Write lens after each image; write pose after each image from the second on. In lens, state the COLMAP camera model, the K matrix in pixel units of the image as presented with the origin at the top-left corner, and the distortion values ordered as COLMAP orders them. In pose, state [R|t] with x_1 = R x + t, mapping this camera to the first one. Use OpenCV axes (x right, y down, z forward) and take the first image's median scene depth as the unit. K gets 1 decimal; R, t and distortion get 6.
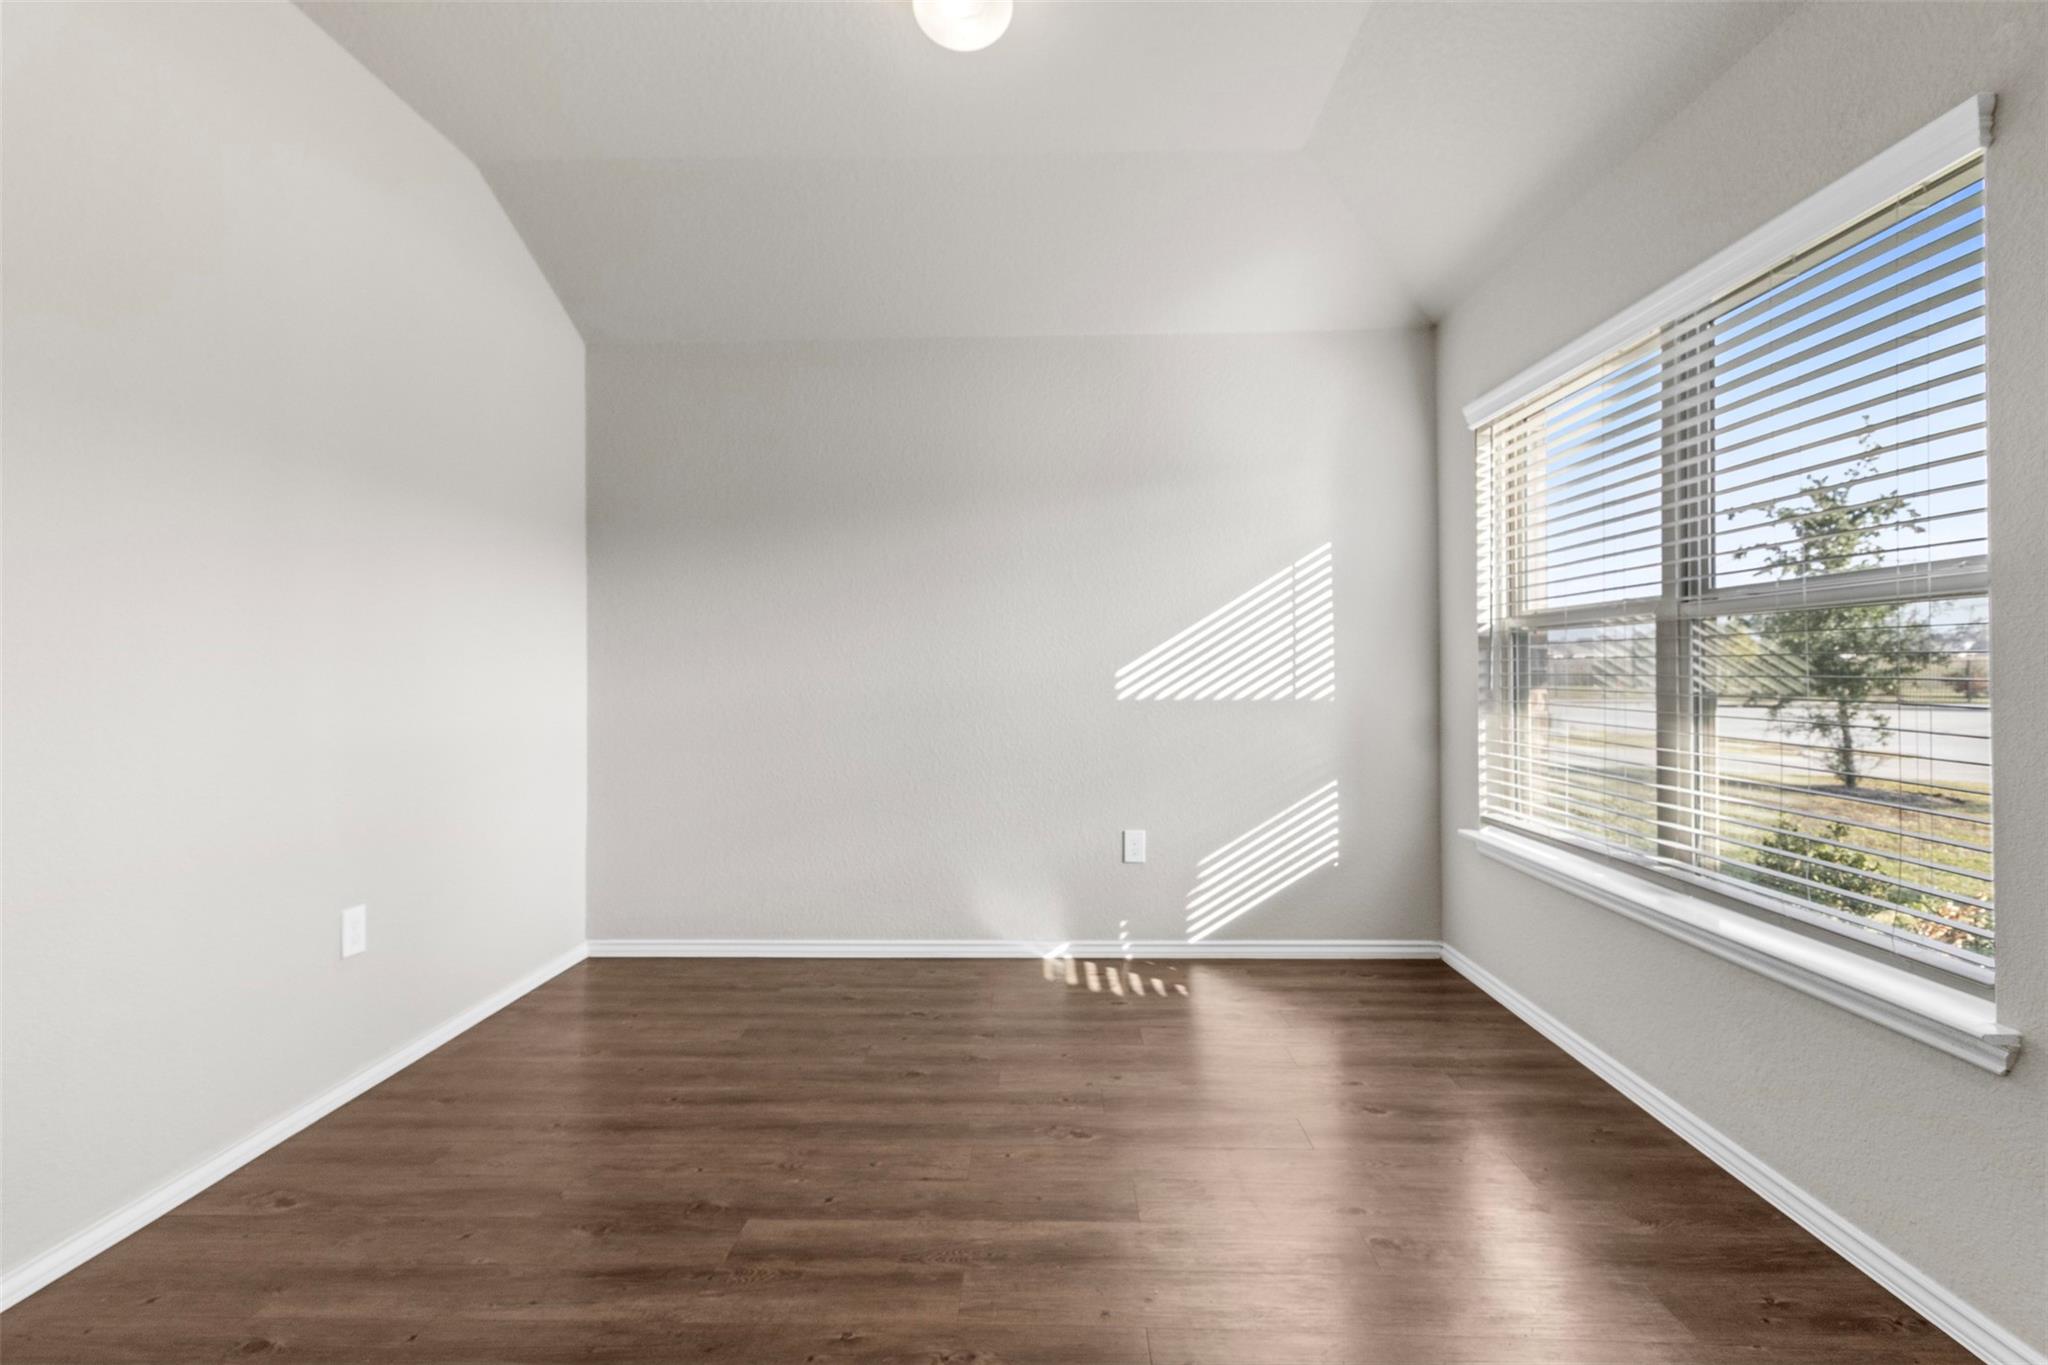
lens RADIAL K [[945.4, 0, 1013.6], [0, 945.4, 676.3], [0, 0, 1]] dist [0.006223, 0.000512]
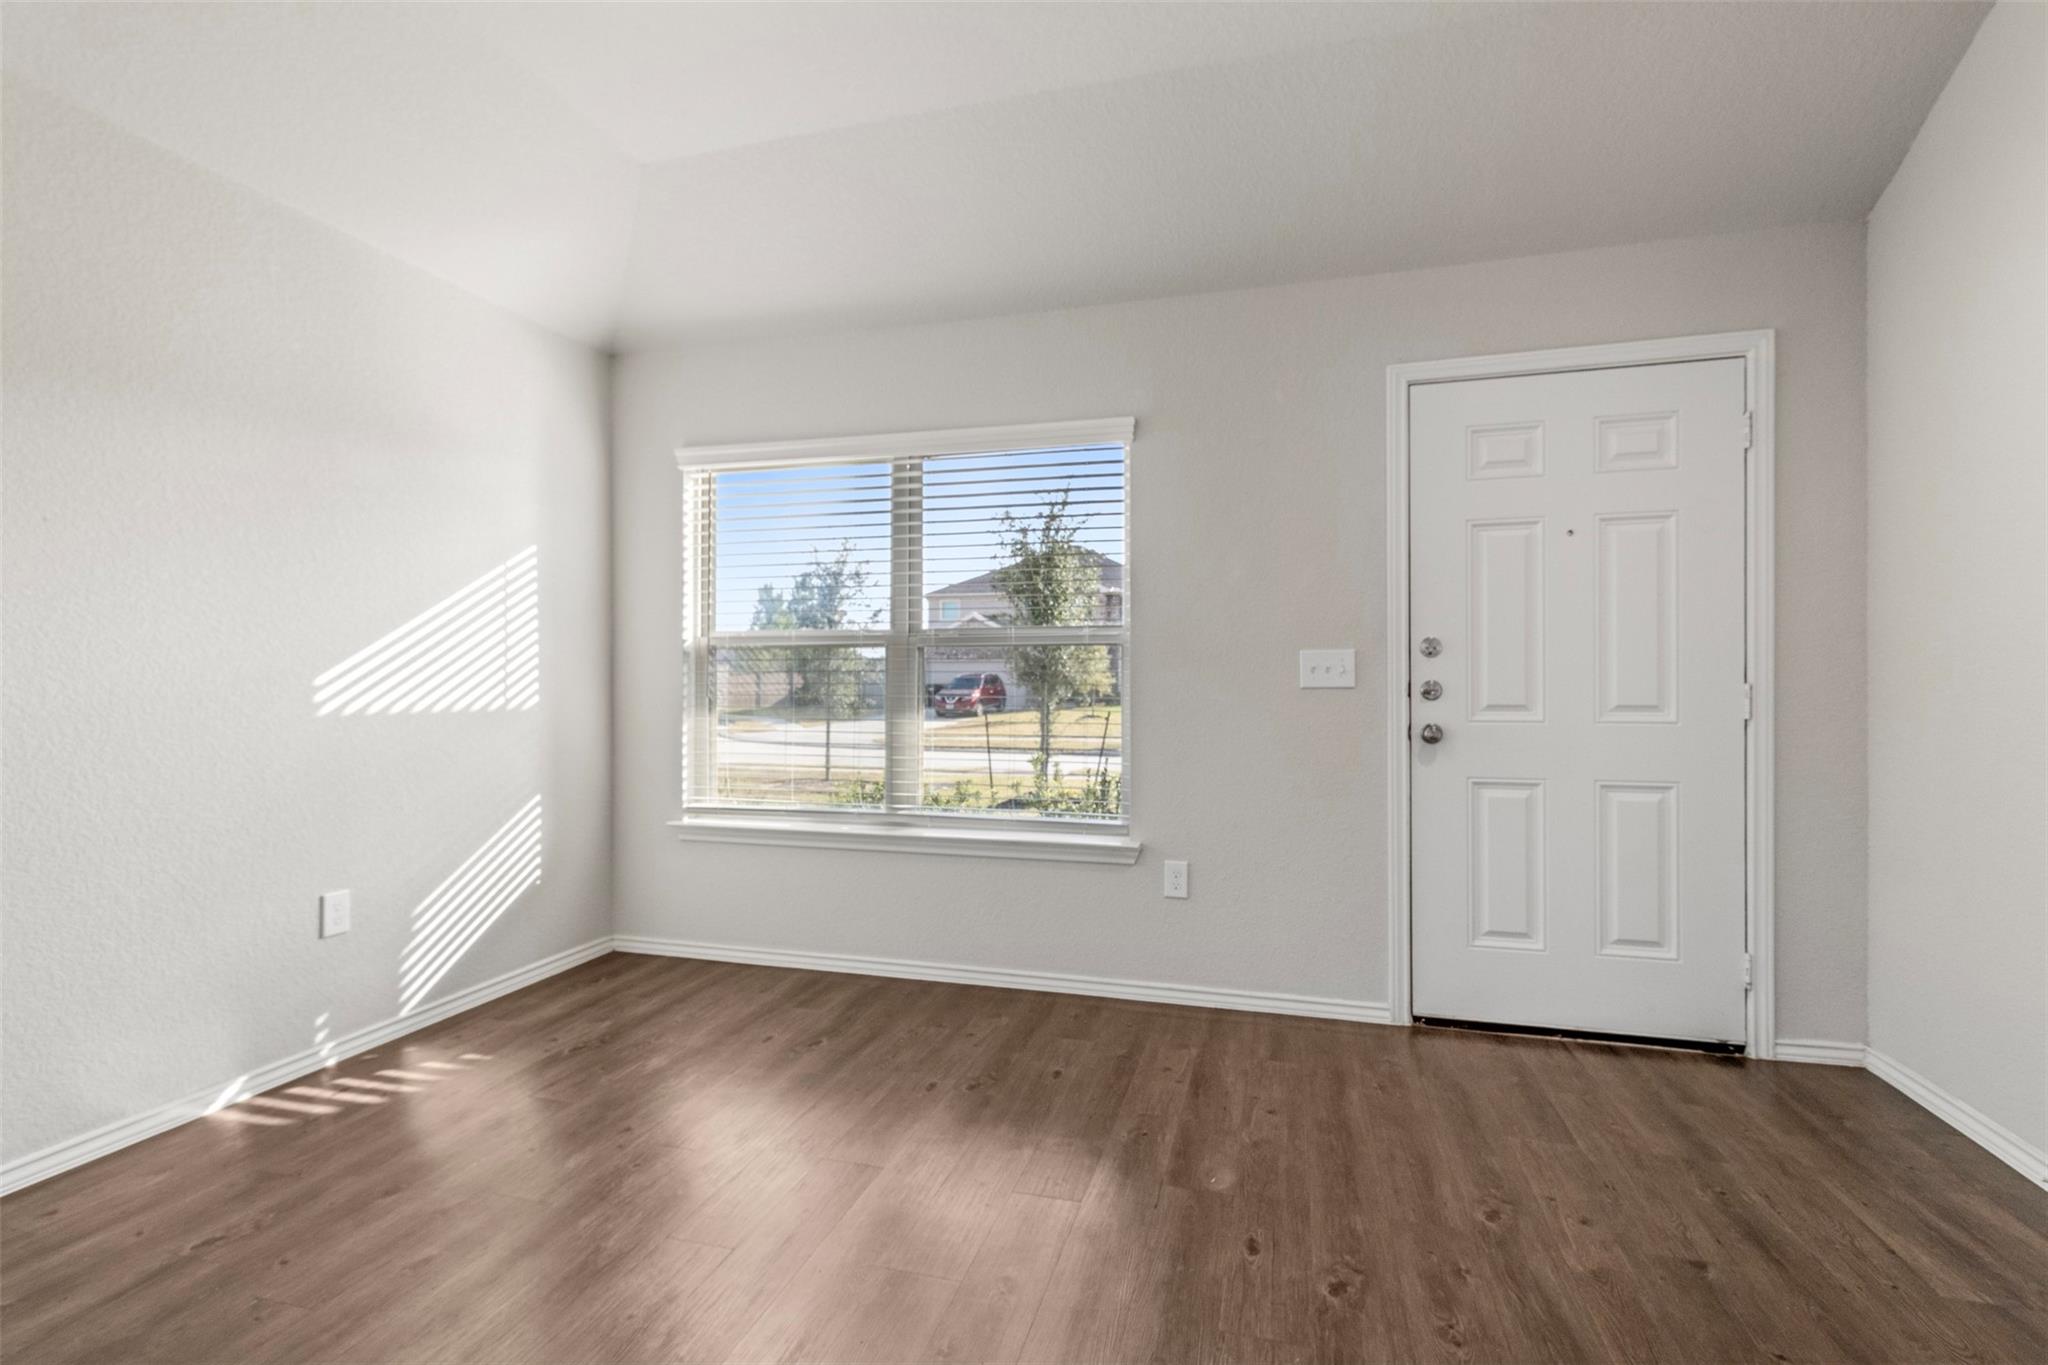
lens RADIAL K [[945.4, 0, 1014.1], [0, 945.4, 683.4], [0, 0, 1]] dist [0.006223, 0.000512]
pose [[0.245533, 0.008038, 0.969355, -0.471951], [0.003903, 0.999949, -0.009280, 0.008366], [-0.969380, 0.006061, 0.245489, 0.297270]]
